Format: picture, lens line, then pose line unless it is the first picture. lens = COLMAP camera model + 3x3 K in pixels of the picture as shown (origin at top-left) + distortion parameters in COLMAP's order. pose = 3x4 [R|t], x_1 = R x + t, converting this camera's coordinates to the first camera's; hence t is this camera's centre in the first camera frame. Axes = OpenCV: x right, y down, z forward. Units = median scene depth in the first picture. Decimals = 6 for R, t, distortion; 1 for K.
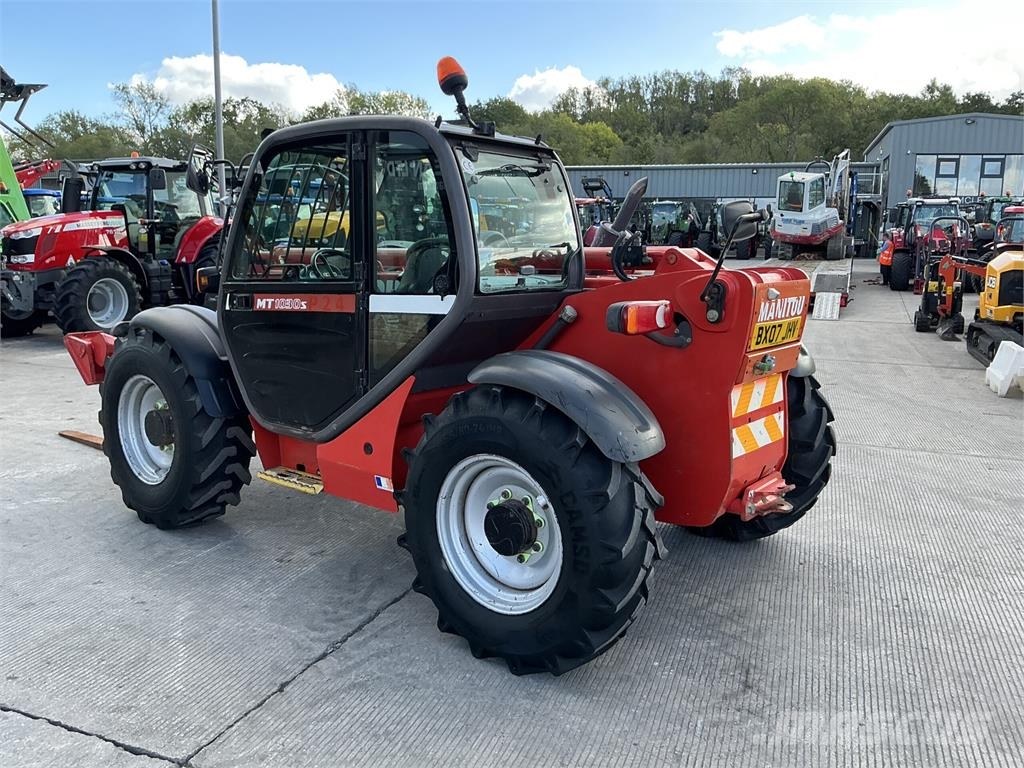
lens RADIAL K [[852.0, 0, 513.1], [0, 852.0, 380.4], [0, 0, 1]] dist [0.143288, -0.298923]
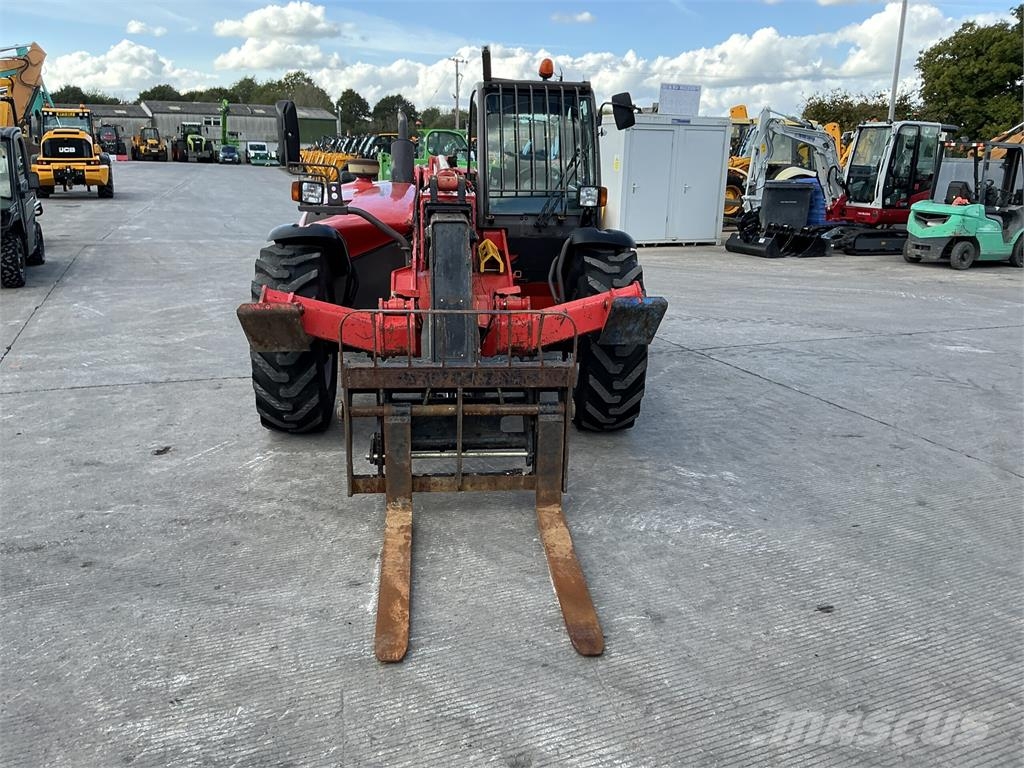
lens RADIAL K [[852.0, 0, 513.1], [0, 852.0, 380.4], [0, 0, 1]] dist [0.143288, -0.298923]
pose [[-0.693633, -0.214215, 0.687739, -0.434797], [0.087319, 0.922712, 0.375471, -0.127773], [-0.715016, 0.320492, -0.621318, 0.719172]]
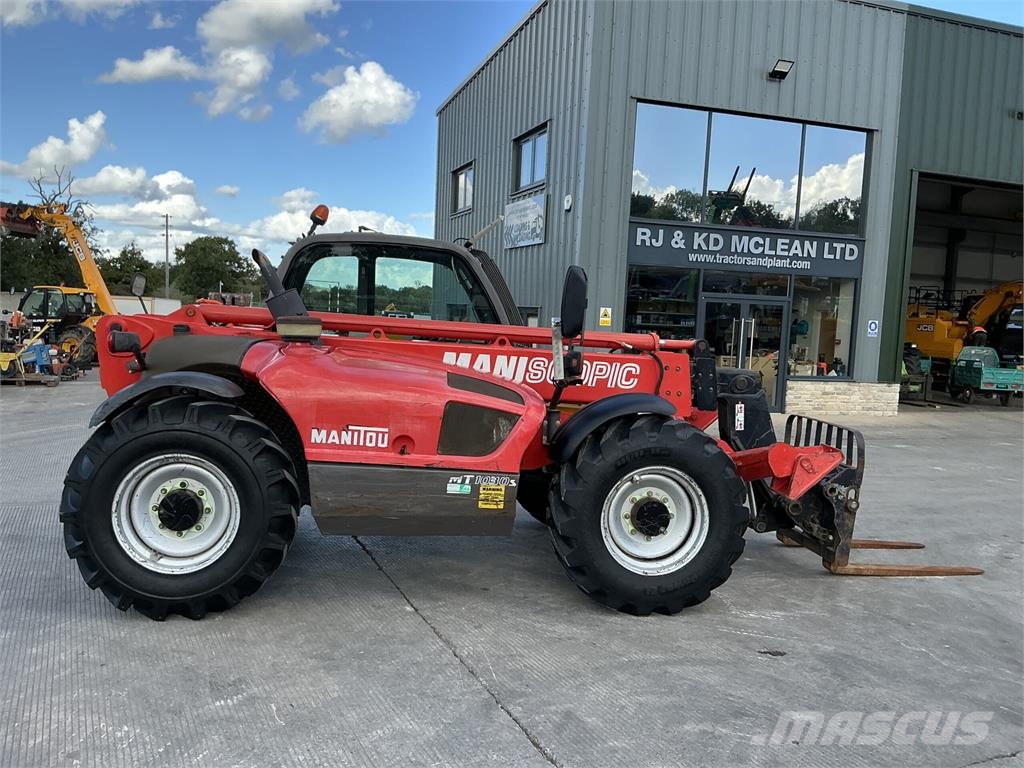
lens RADIAL K [[852.0, 0, 513.1], [0, 852.0, 380.4], [0, 0, 1]] dist [0.143288, -0.298923]
pose [[-0.684568, 0.008756, -0.728897, 0.272063], [-0.175707, 0.968462, 0.176656, -0.117473], [0.707456, 0.249005, -0.661440, 0.731680]]
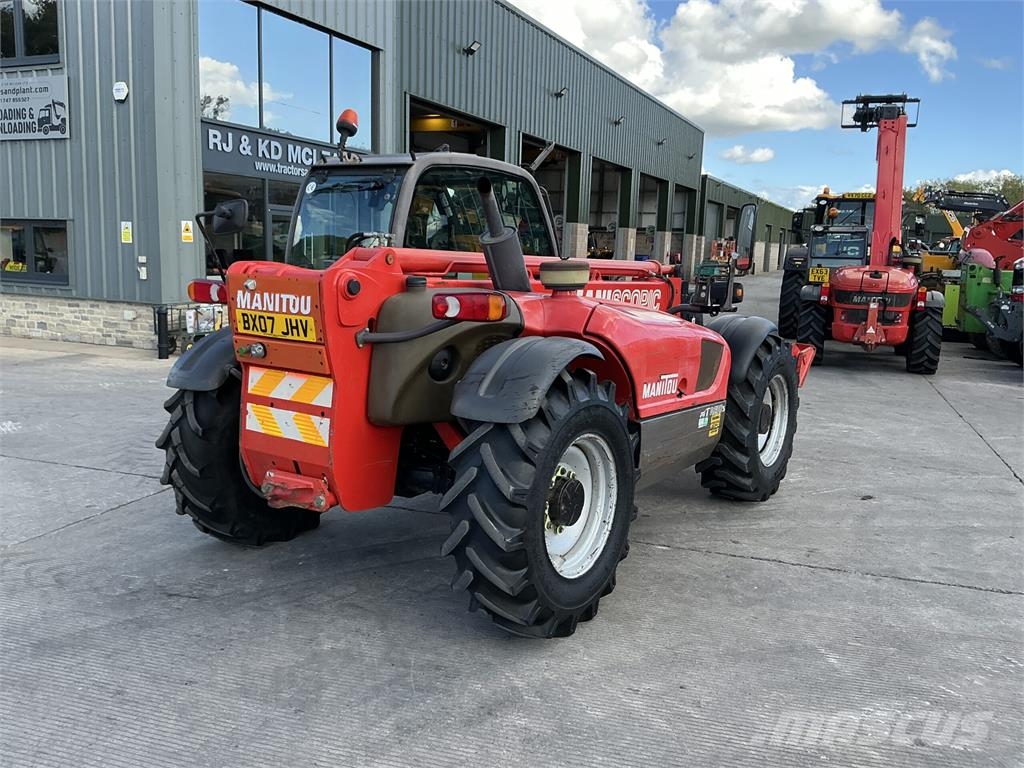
lens RADIAL K [[852.0, 0, 513.1], [0, 852.0, 380.4], [0, 0, 1]] dist [0.143288, -0.298923]
pose [[0.066975, 0.141751, -0.987634, 0.394314], [-0.191877, 0.973210, 0.126669, -0.051513], [0.979131, 0.181021, 0.092379, 0.349291]]
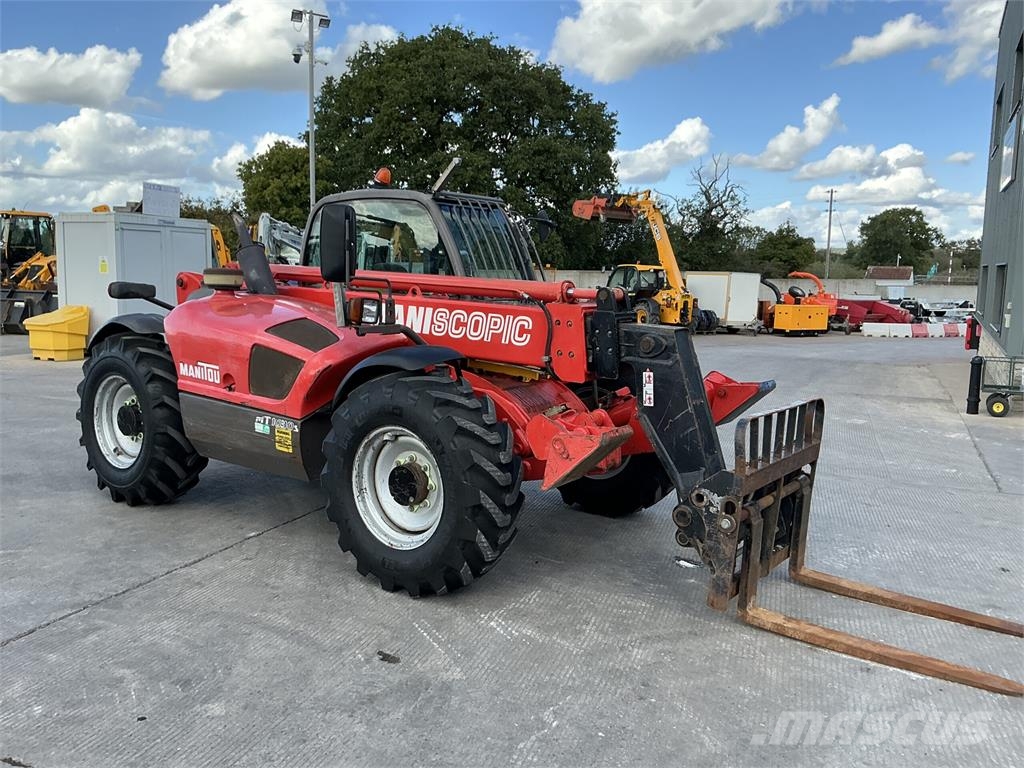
lens RADIAL K [[852.0, 0, 513.1], [0, 852.0, 380.4], [0, 0, 1]] dist [0.143288, -0.298923]
pose [[-0.998838, -0.033524, -0.034611, -0.089816], [-0.042174, 0.955657, 0.291447, -0.142217], [0.023306, 0.292569, -0.955961, 0.853979]]
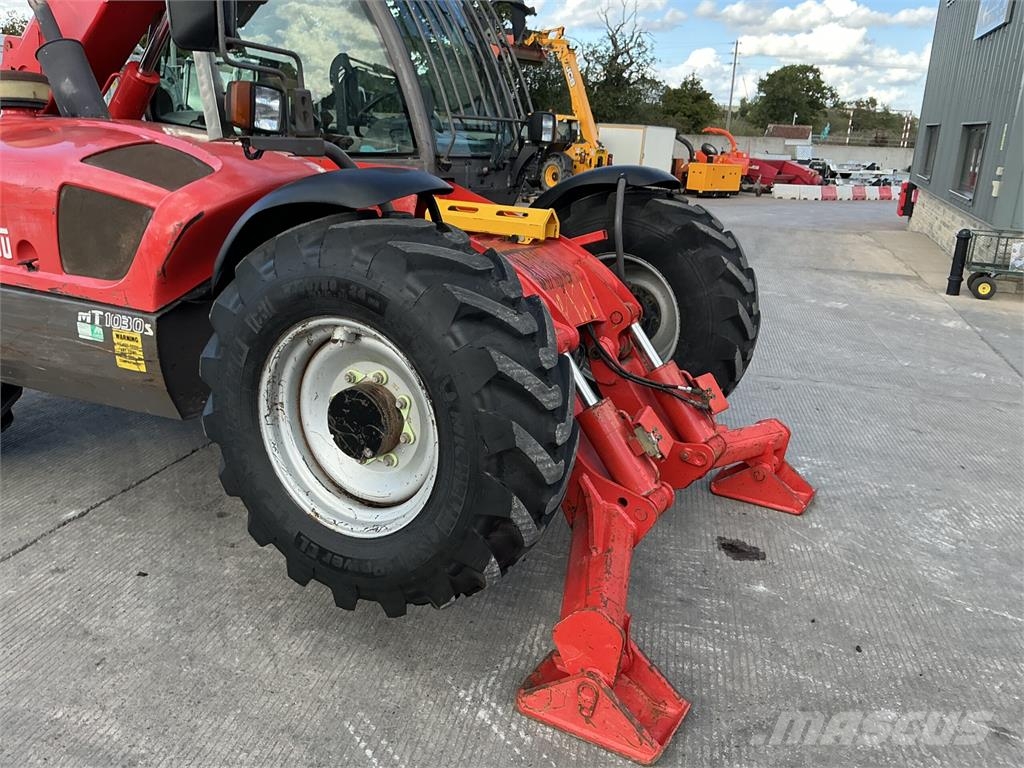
lens RADIAL K [[852.0, 0, 513.1], [0, 852.0, 380.4], [0, 0, 1]] dist [0.143288, -0.298923]
pose [[-0.986000, -0.019761, -0.165571, -0.070050], [-0.091238, 0.895061, 0.436510, -0.109693], [0.139570, 0.445505, -0.884333, 0.708098]]
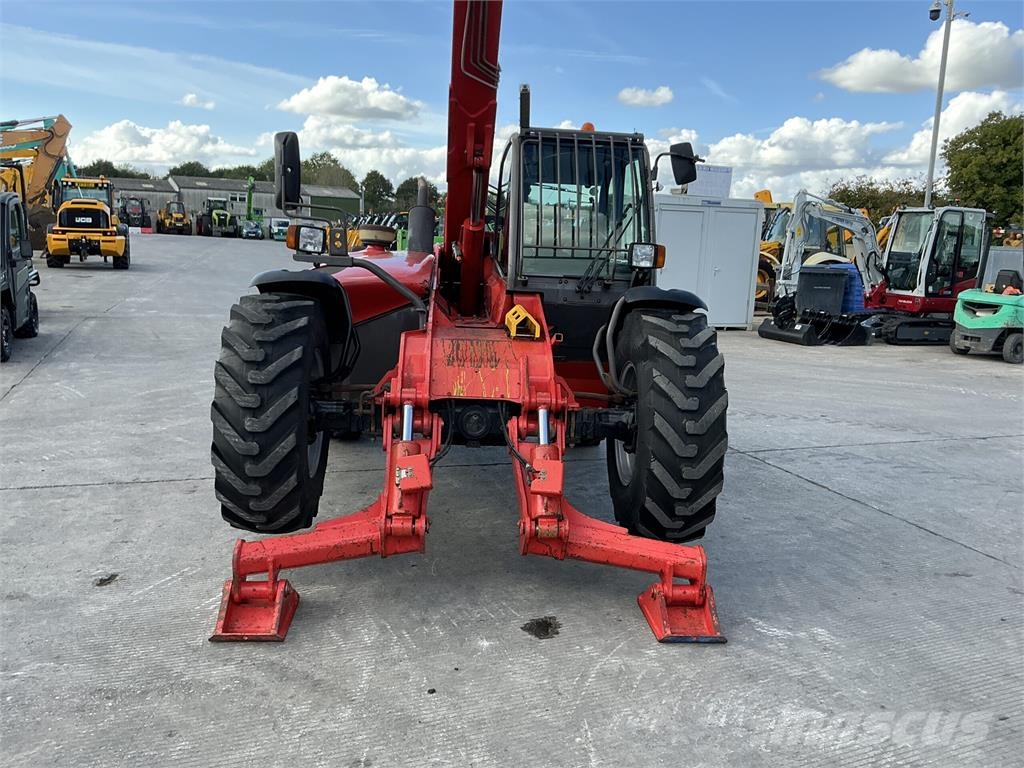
lens RADIAL K [[852.0, 0, 513.1], [0, 852.0, 380.4], [0, 0, 1]] dist [0.143288, -0.298923]
pose [[-0.677642, -0.167572, 0.716045, -0.375043], [0.071036, 0.954223, 0.290537, -0.115132], [-0.731953, 0.247746, -0.634718, 0.673082]]
